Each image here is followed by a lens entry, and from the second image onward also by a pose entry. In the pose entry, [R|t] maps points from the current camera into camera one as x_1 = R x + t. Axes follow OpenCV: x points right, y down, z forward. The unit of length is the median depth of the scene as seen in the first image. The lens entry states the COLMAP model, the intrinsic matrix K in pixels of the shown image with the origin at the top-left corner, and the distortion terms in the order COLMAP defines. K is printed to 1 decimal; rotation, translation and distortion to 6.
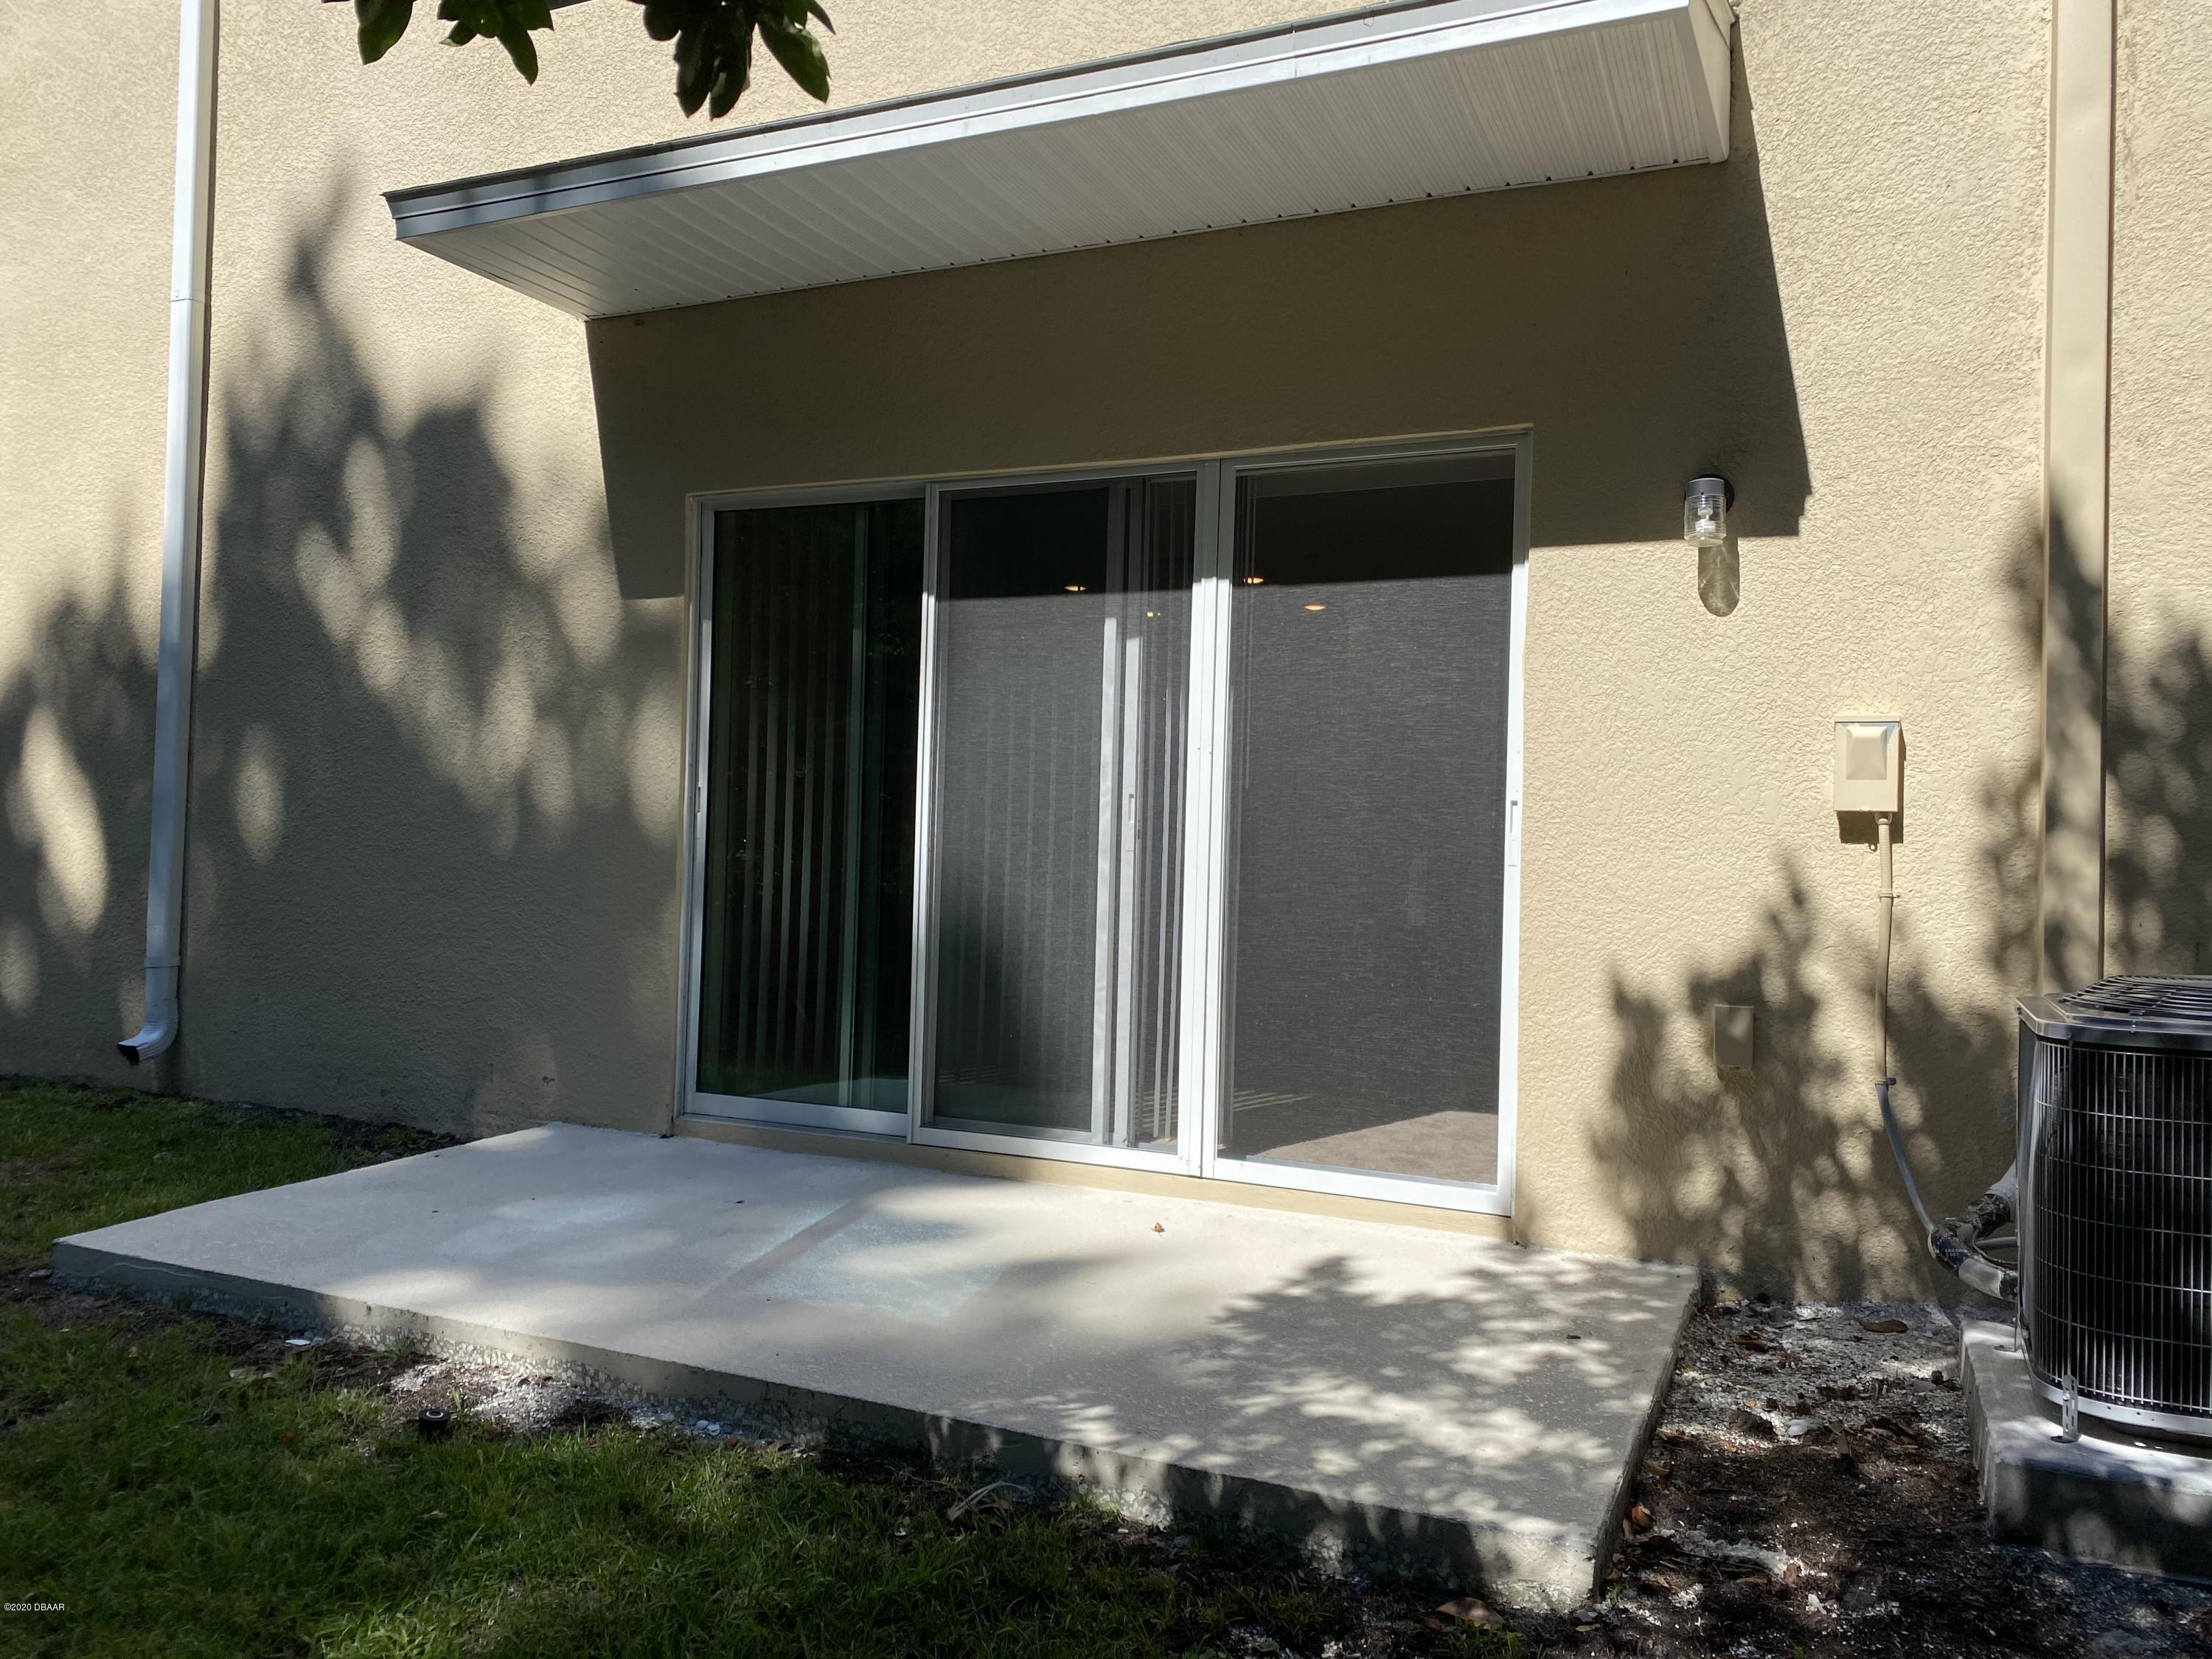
lens RADIAL K [[1687.4, 0, 1104.3], [0, 1687.4, 832.6], [0, 0, 1]] dist [-0.013686, -0.000297]
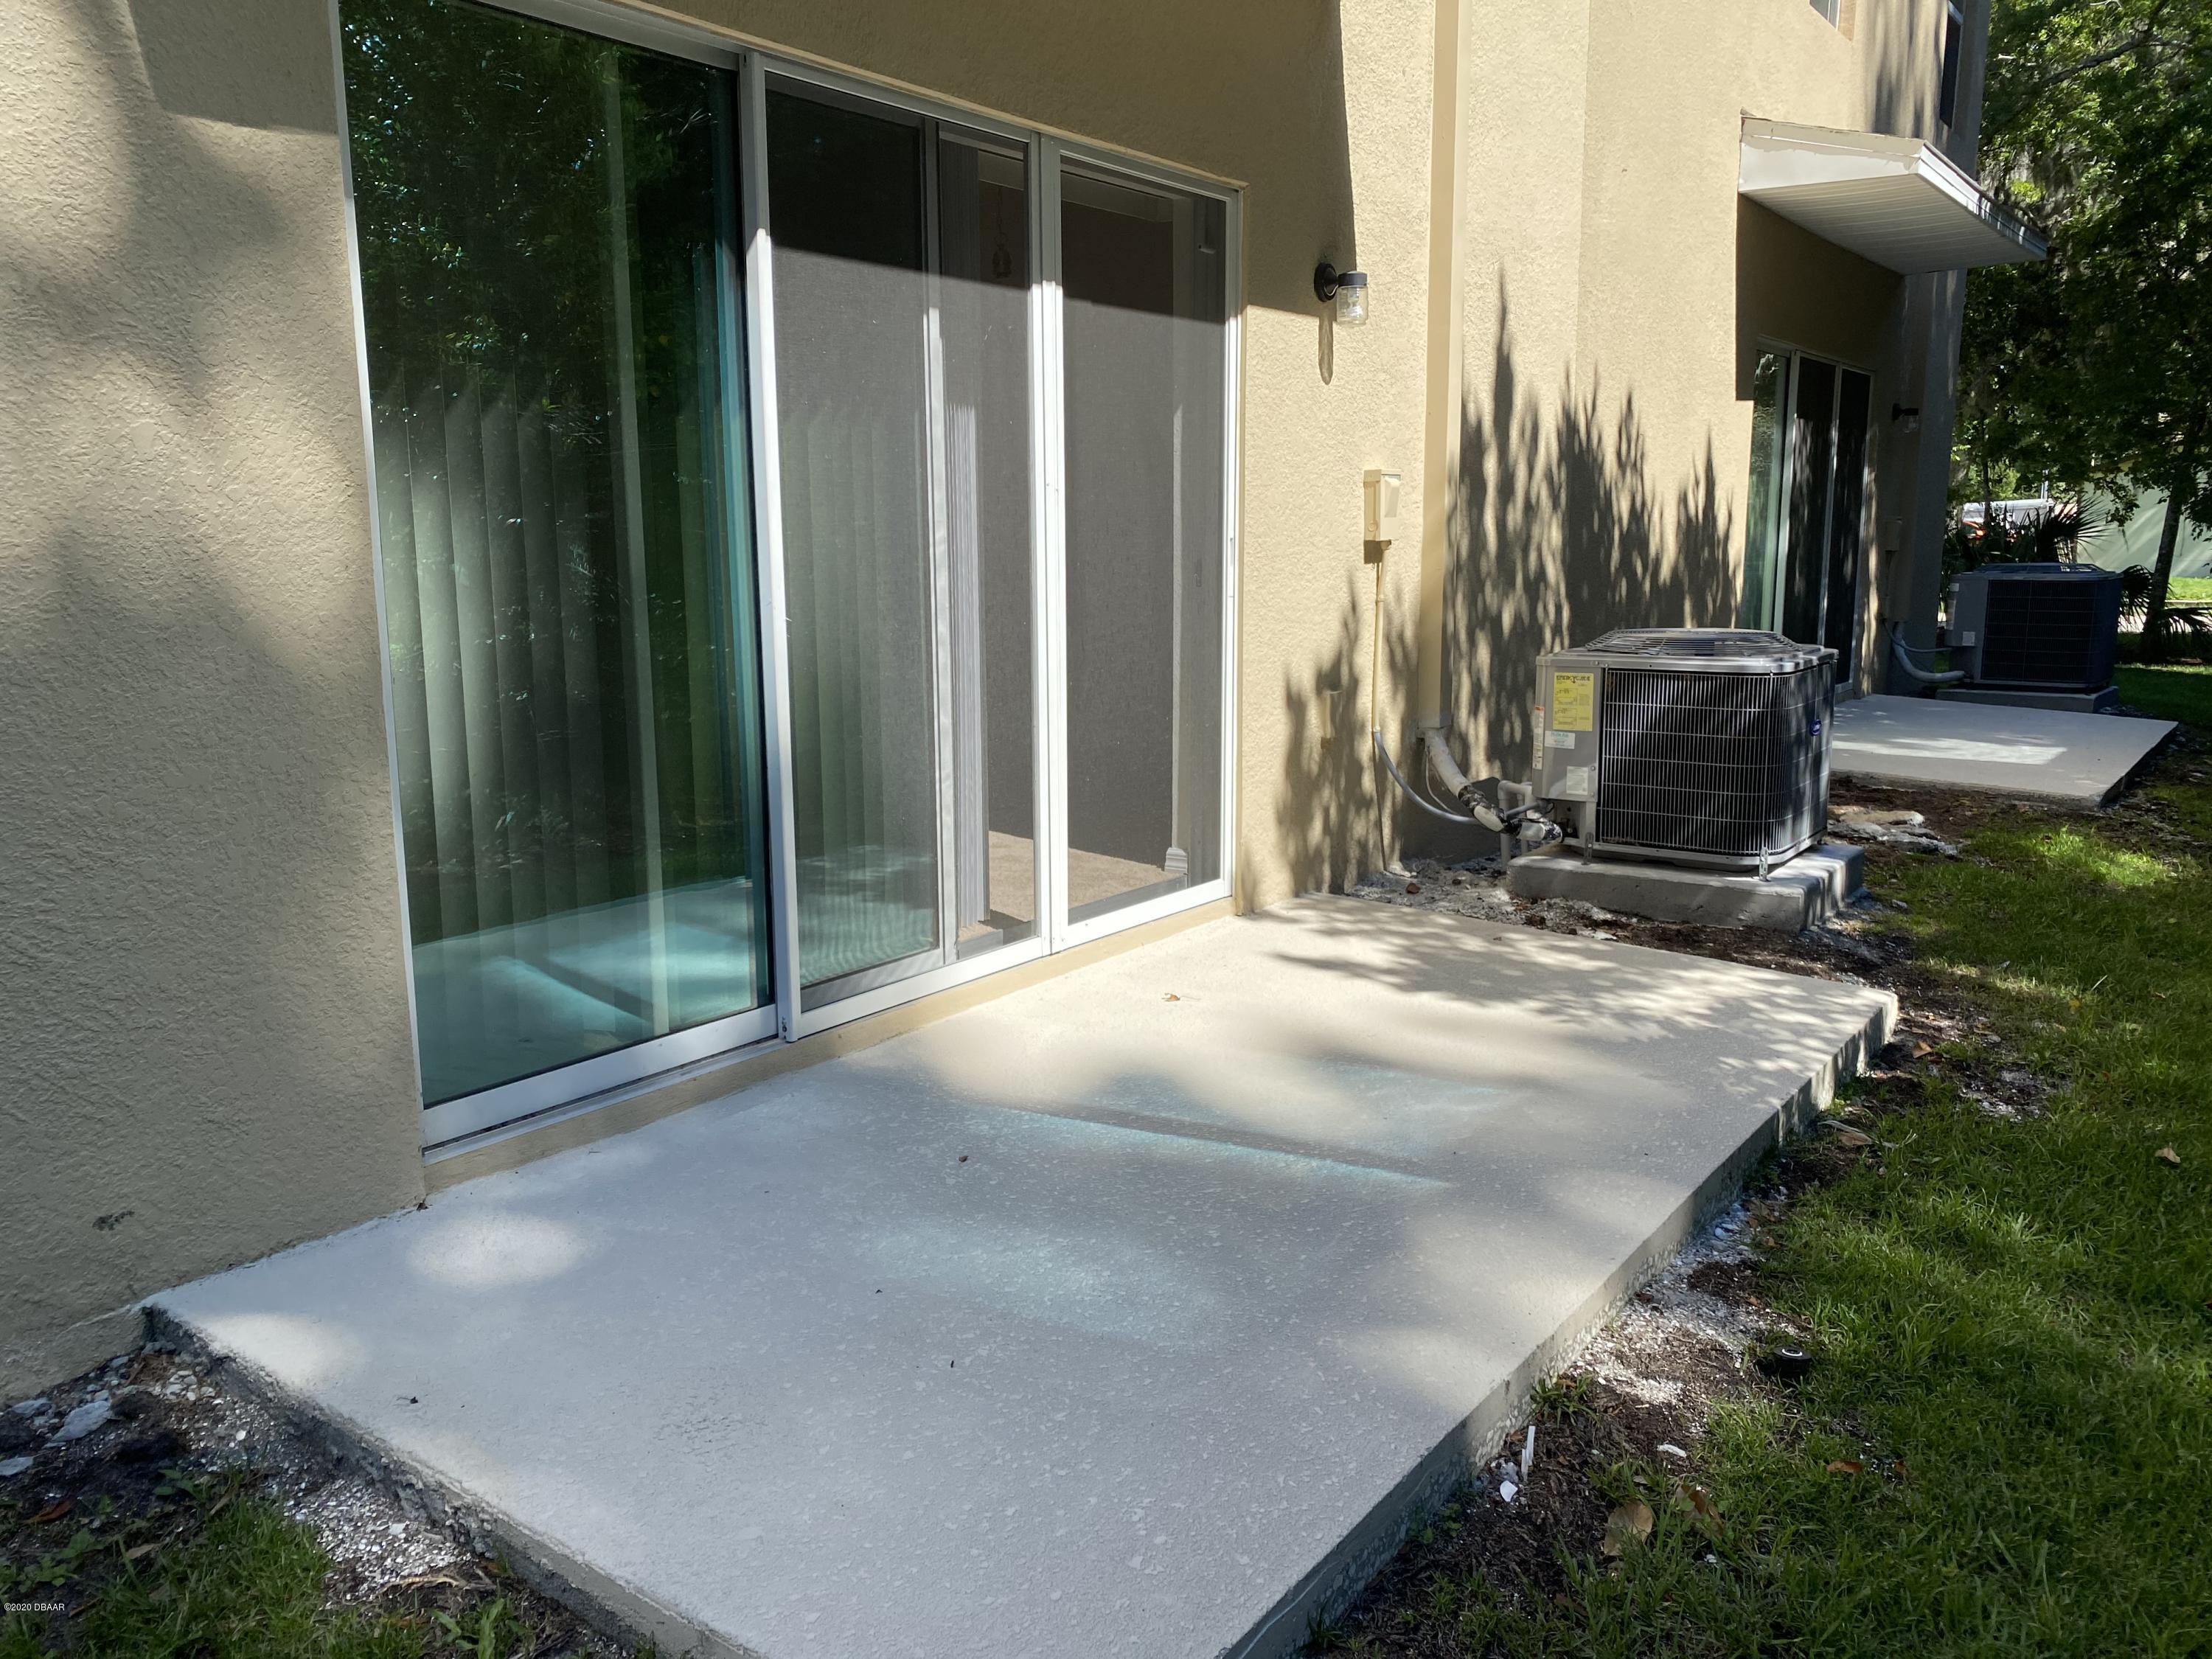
lens RADIAL K [[1687.4, 0, 1105.8], [0, 1687.4, 821.2], [0, 0, 1]] dist [-0.013686, -0.000297]
pose [[0.177714, -0.208613, 0.961716, -0.937508], [-0.014726, 0.976599, 0.214562, -0.076486], [-0.983972, -0.052293, 0.170484, 0.919768]]
